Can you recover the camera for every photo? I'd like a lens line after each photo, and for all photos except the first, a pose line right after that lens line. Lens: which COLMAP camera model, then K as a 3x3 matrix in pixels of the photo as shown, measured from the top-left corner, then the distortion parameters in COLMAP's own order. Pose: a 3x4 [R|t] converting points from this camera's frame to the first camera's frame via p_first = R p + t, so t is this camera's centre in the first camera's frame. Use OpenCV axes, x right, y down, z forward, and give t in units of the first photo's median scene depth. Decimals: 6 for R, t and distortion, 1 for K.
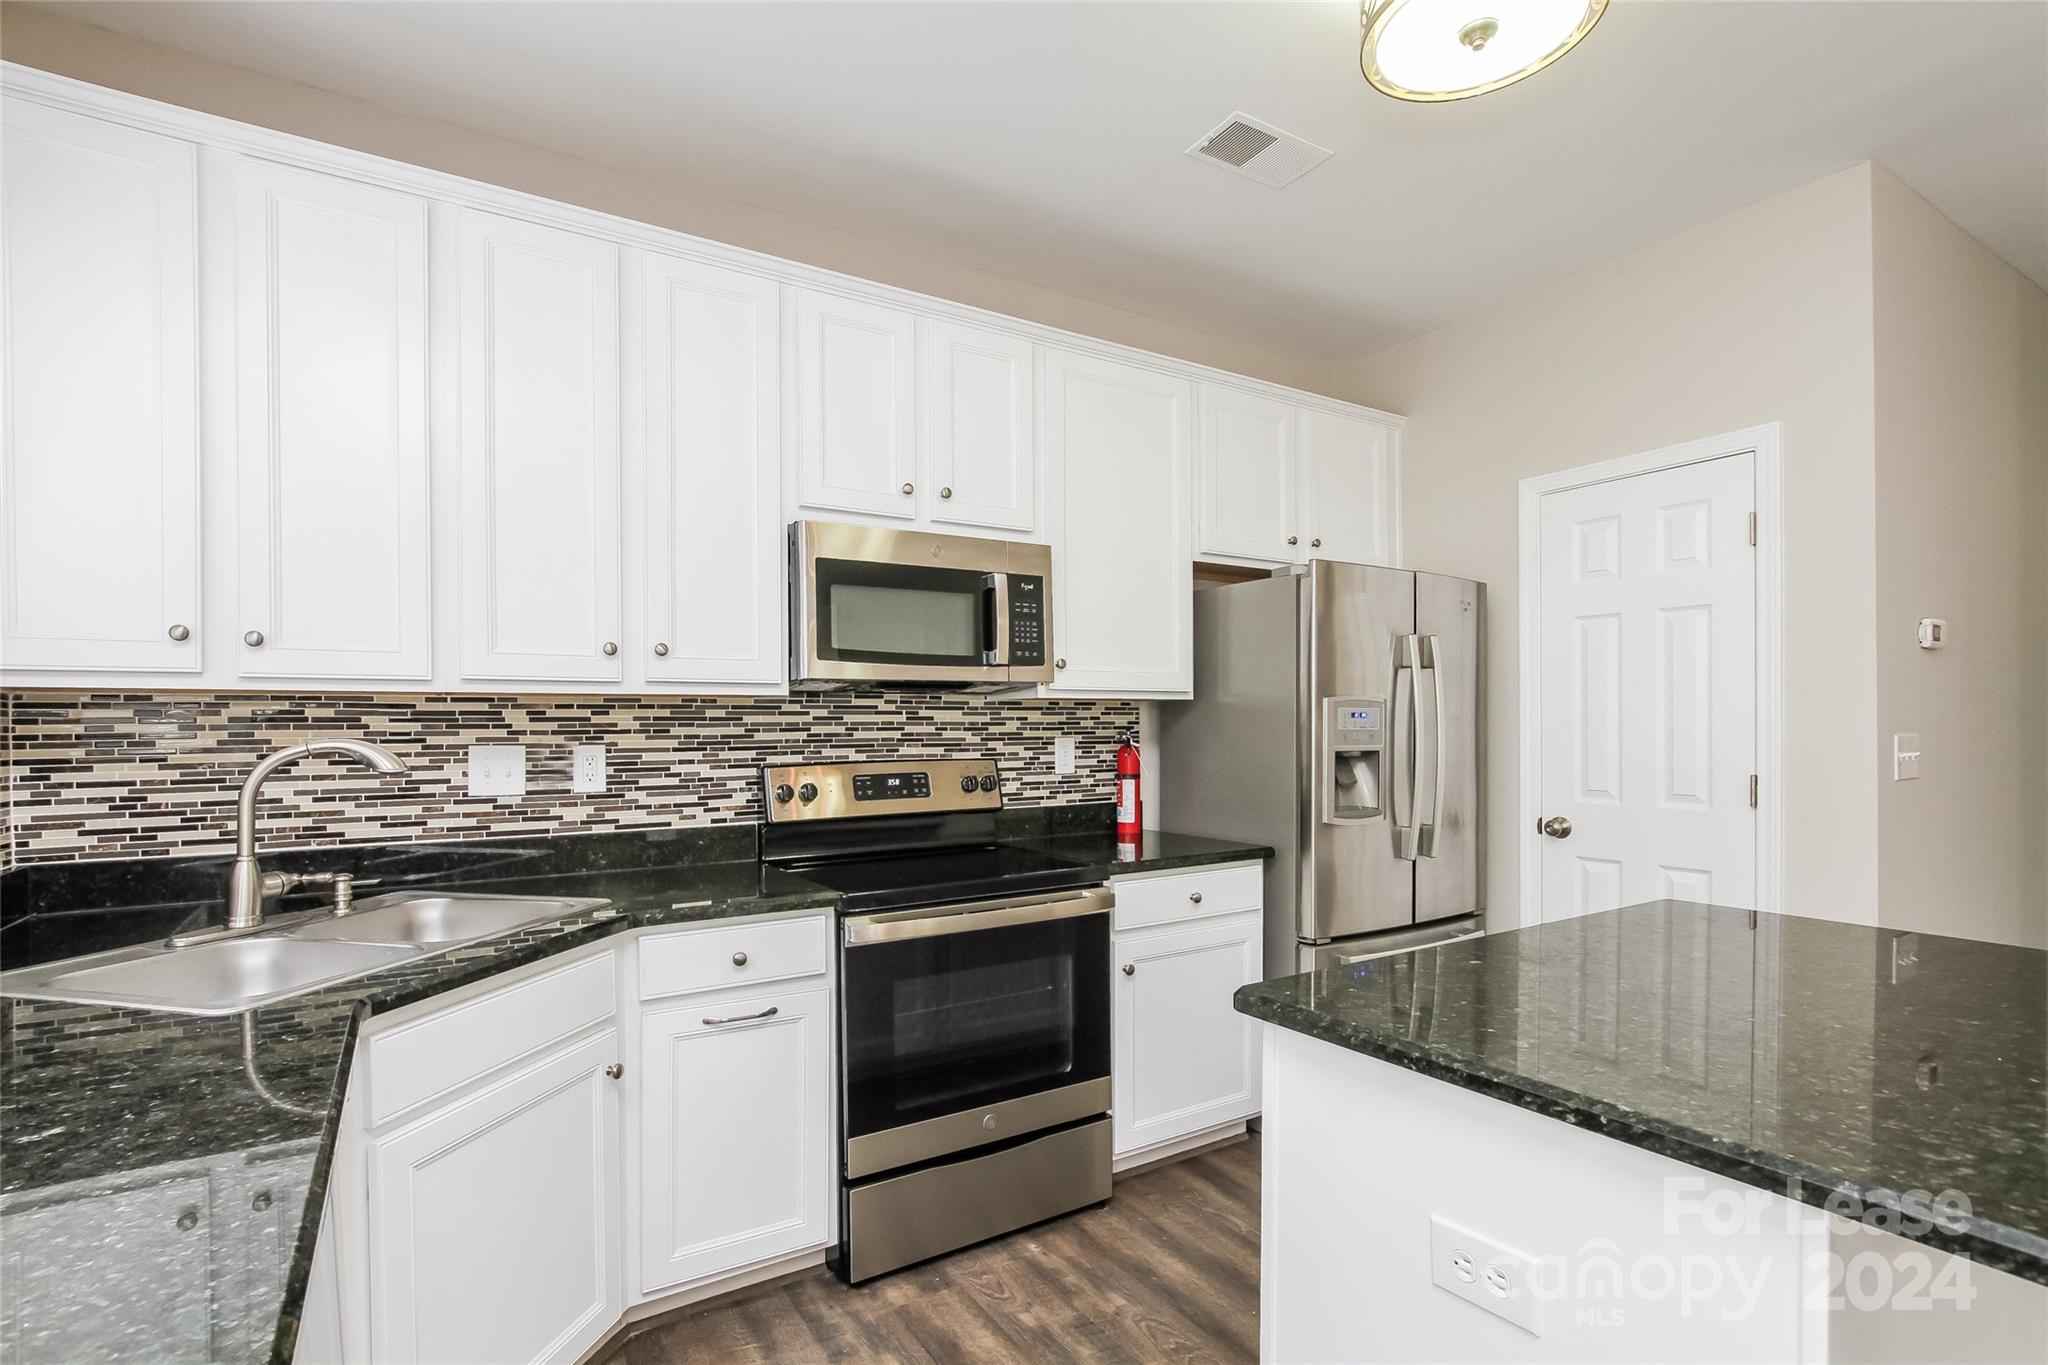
lens RADIAL K [[949.7, 0, 994.9], [0, 949.7, 729.9], [0, 0, 1]] dist [-0.005350, -0.000030]
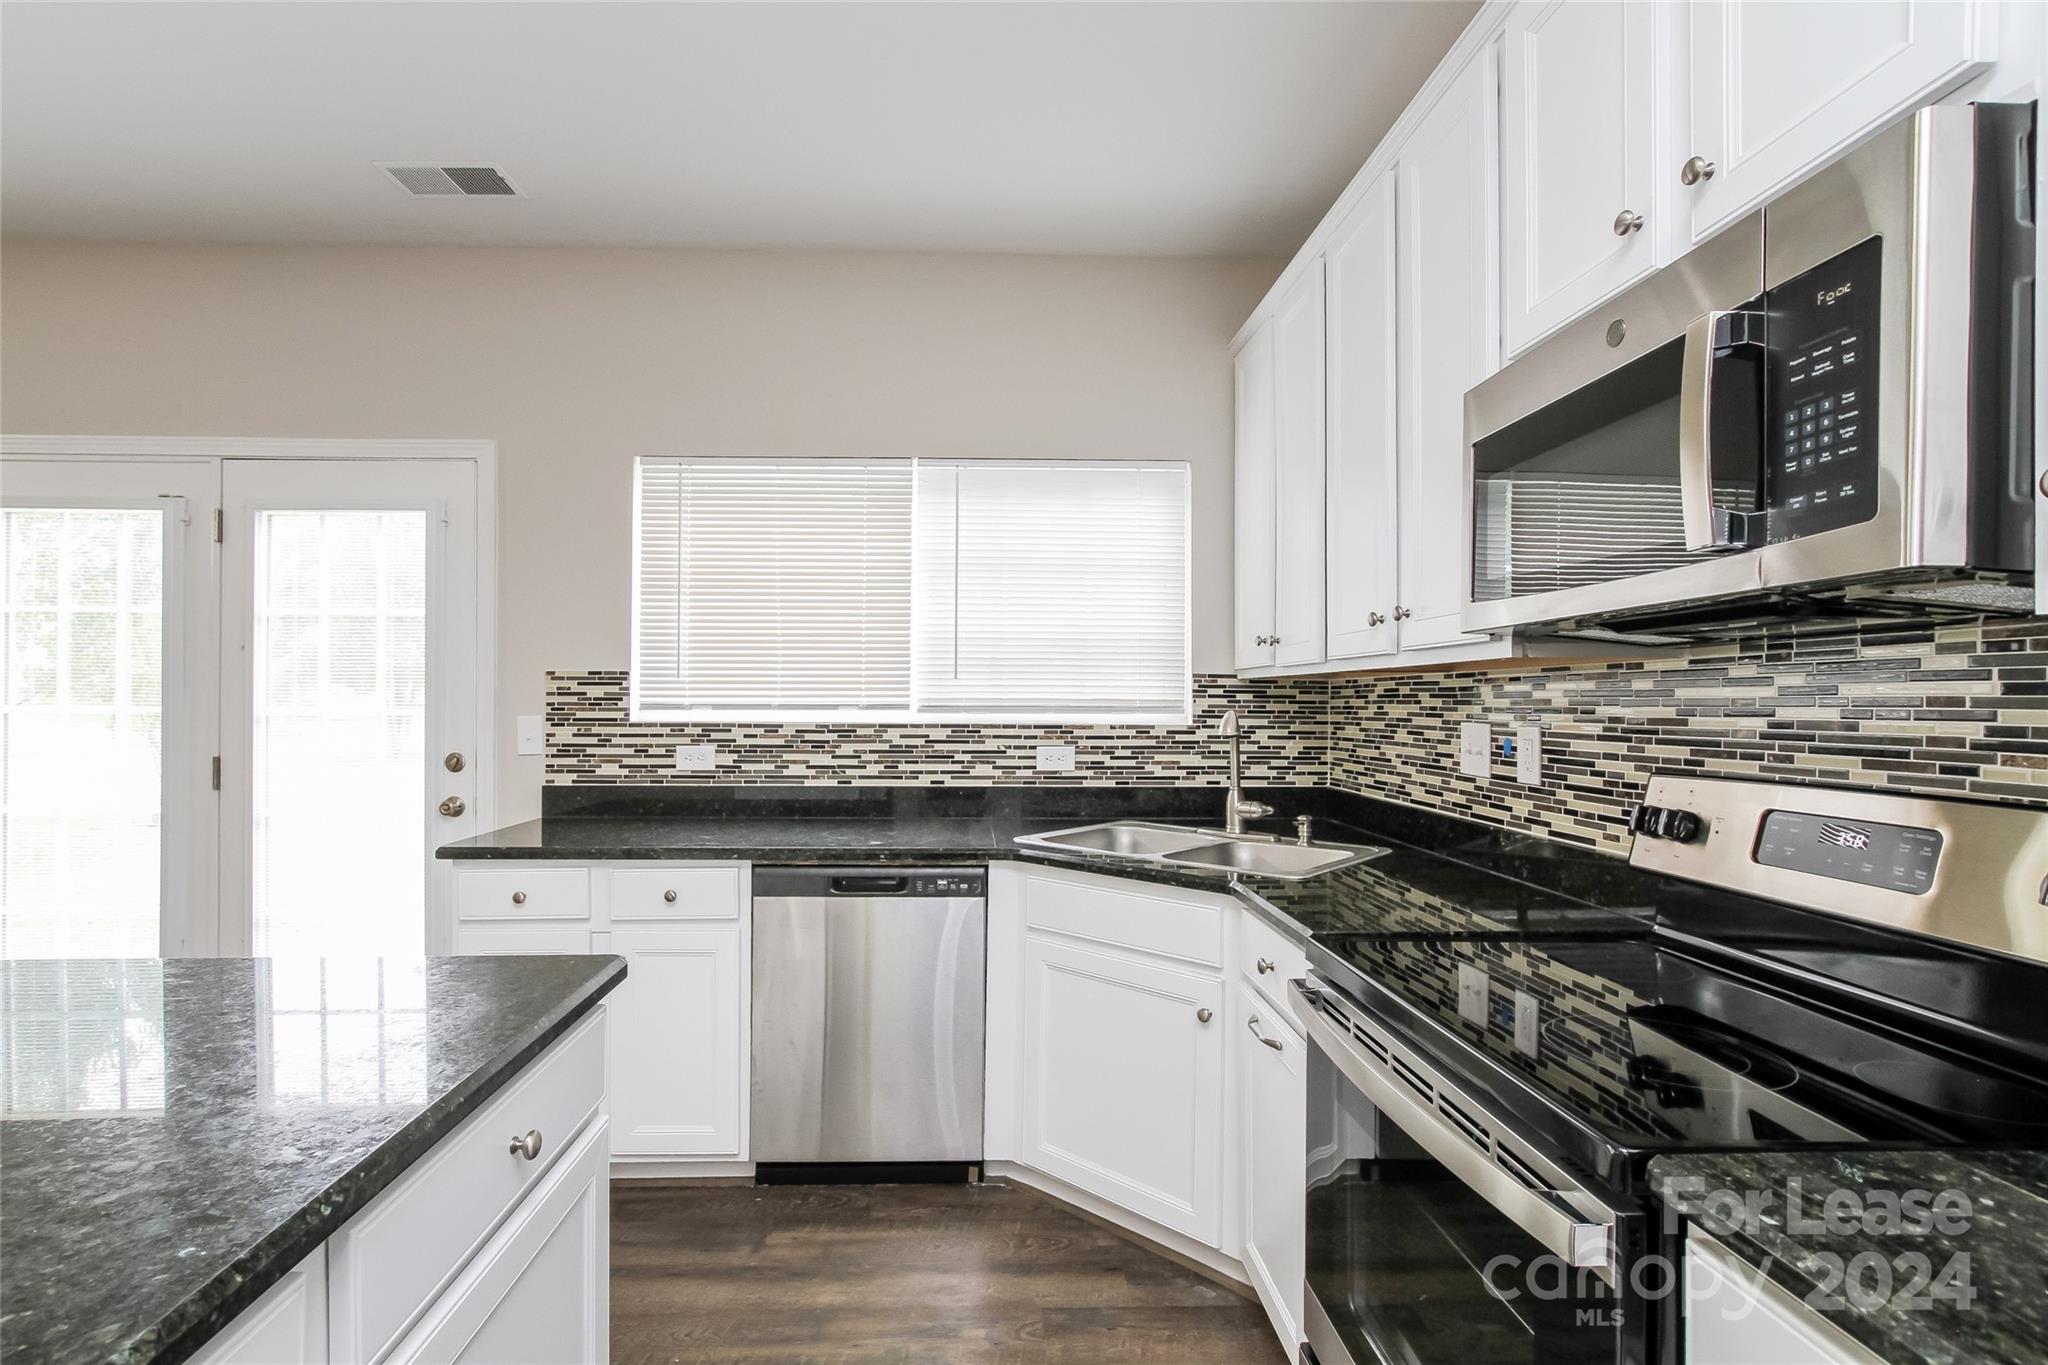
lens RADIAL K [[949.7, 0, 1001.8], [0, 949.7, 696.0], [0, 0, 1]] dist [-0.005350, -0.000030]
pose [[-0.480162, -0.000764, -0.877180, 0.488695], [-0.006199, 0.999978, 0.002523, -0.008952], [0.877158, 0.006649, -0.480156, 0.949062]]
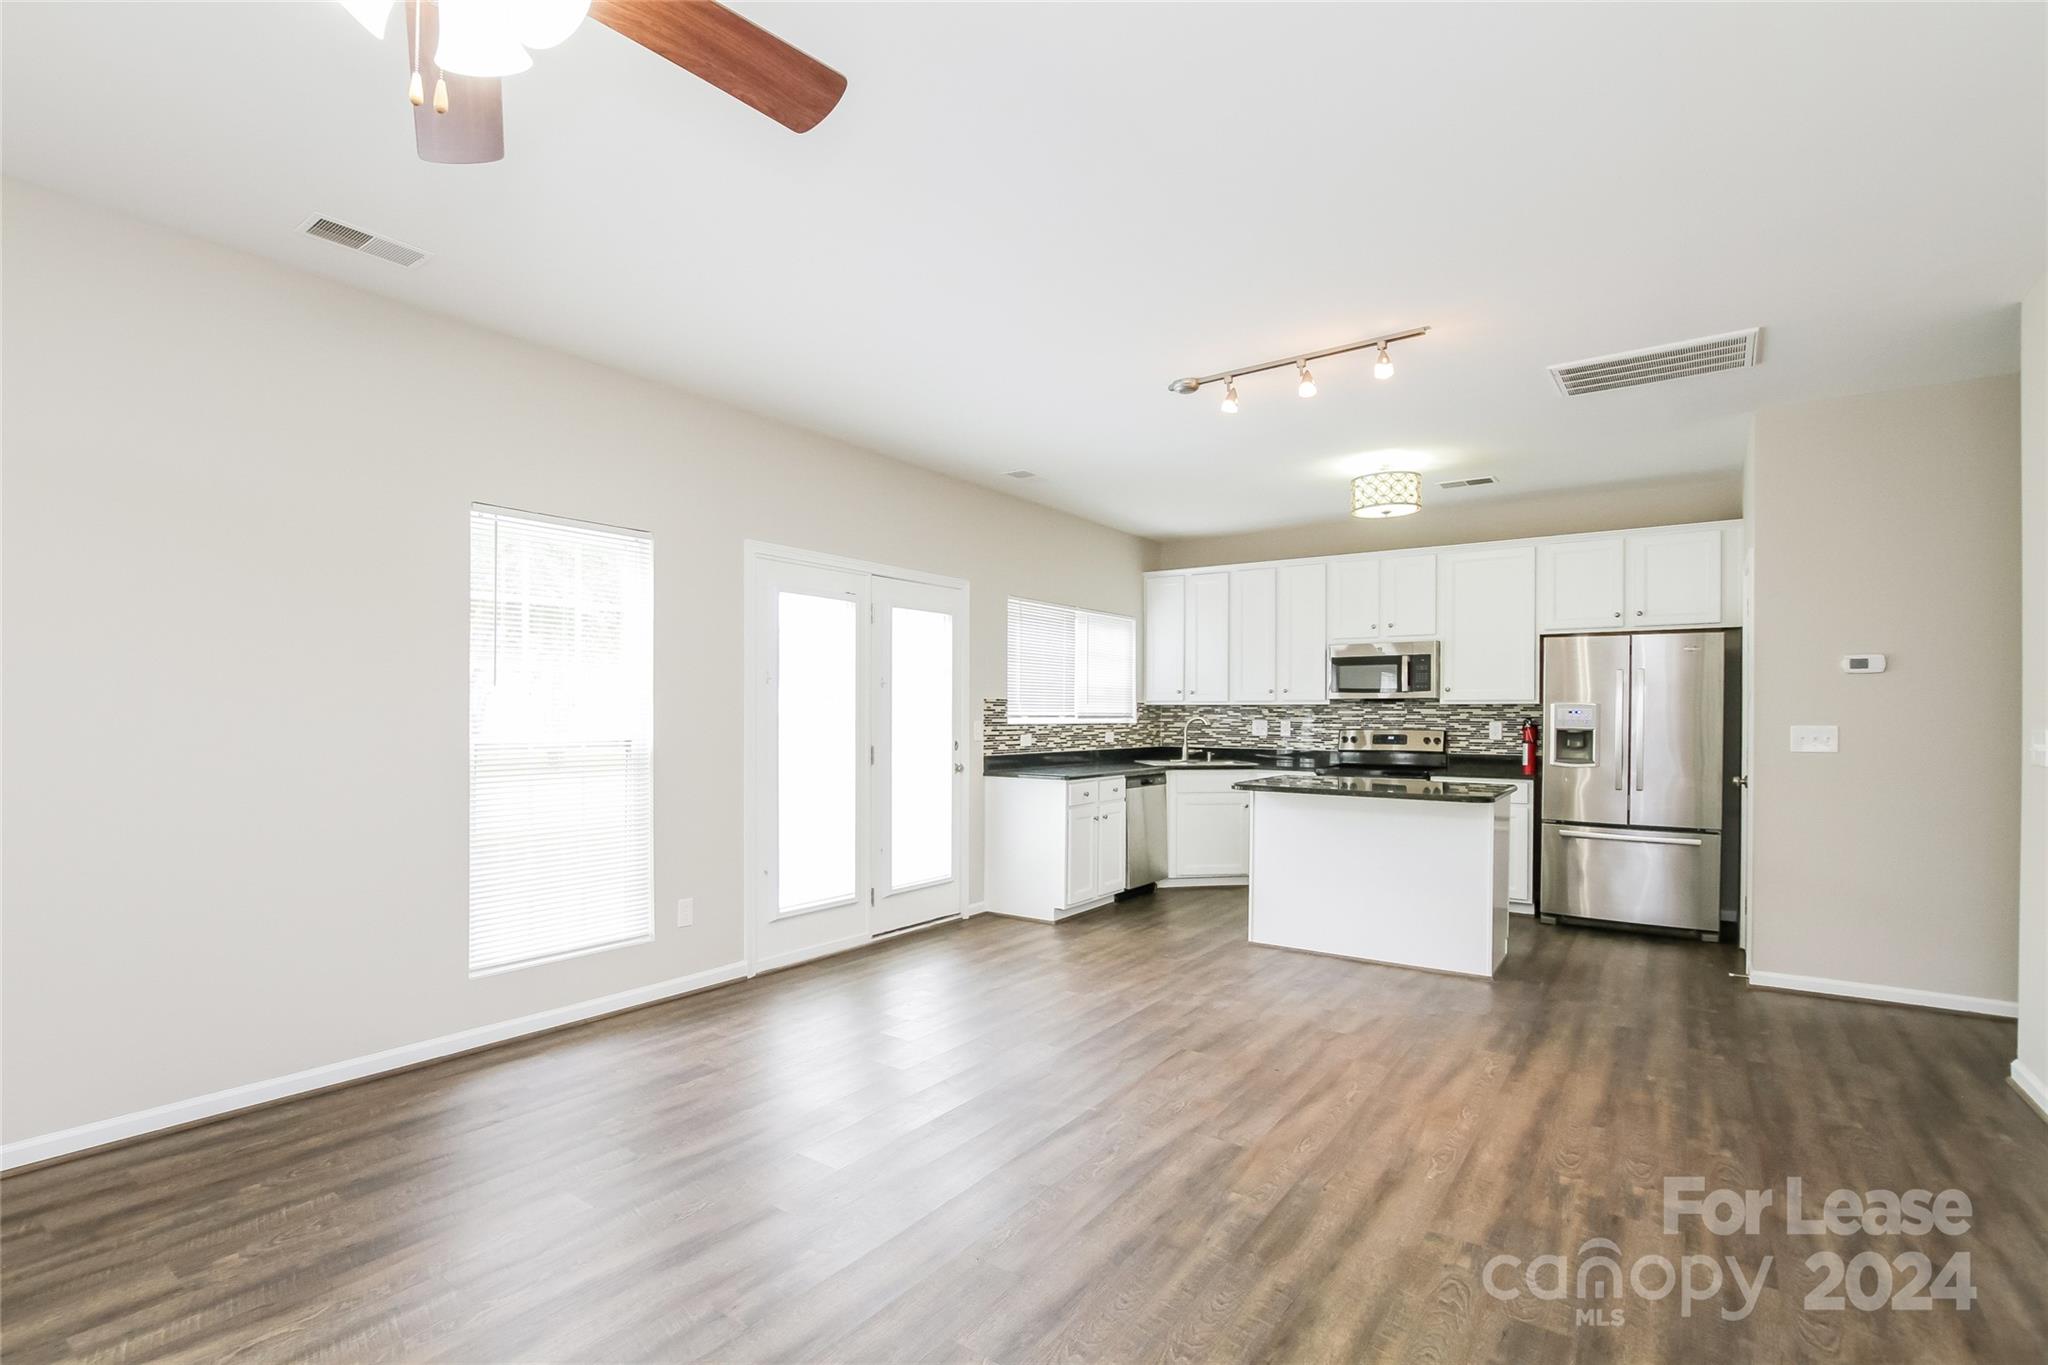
lens RADIAL K [[949.7, 0, 1032.5], [0, 949.7, 698.2], [0, 0, 1]] dist [-0.005350, -0.000030]
pose [[0.424120, -0.007783, -0.905573, 1.913147], [-0.011736, 0.999832, -0.014090, -0.003124], [0.905530, 0.016604, 0.423957, -0.996160]]
